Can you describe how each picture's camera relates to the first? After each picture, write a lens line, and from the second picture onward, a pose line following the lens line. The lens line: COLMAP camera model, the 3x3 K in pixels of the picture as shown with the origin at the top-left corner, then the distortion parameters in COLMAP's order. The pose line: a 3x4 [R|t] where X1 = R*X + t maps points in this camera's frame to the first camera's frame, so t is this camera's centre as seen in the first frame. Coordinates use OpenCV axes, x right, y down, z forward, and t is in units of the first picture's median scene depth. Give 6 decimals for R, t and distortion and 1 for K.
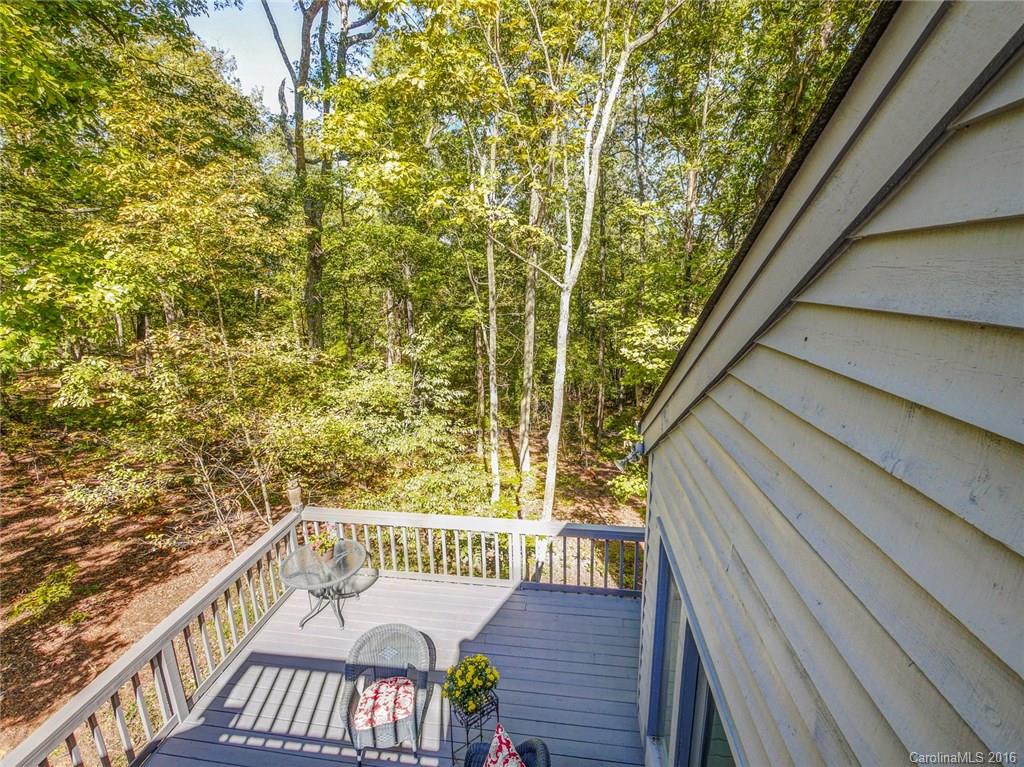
lens RADIAL K [[443.6, 0, 516.5], [0, 443.6, 381.2], [0, 0, 1]] dist [0.000927, 0.000023]
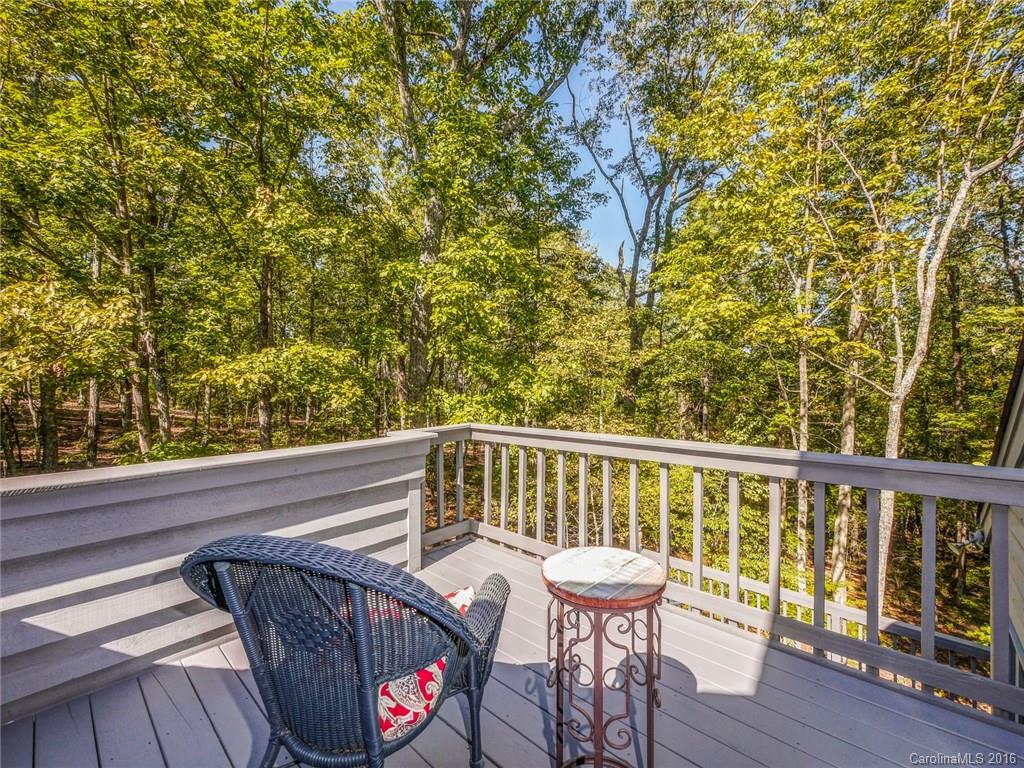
lens RADIAL K [[436.6, 0, 512.0], [0, 436.6, 384.0], [0, 0, 1]] dist [-0.012319, 0.000196]
pose [[0.810464, 0.017320, -0.585533, -0.014599], [-0.148325, 0.973057, -0.176520, 0.043210], [0.566700, 0.229912, 0.791197, -0.192547]]
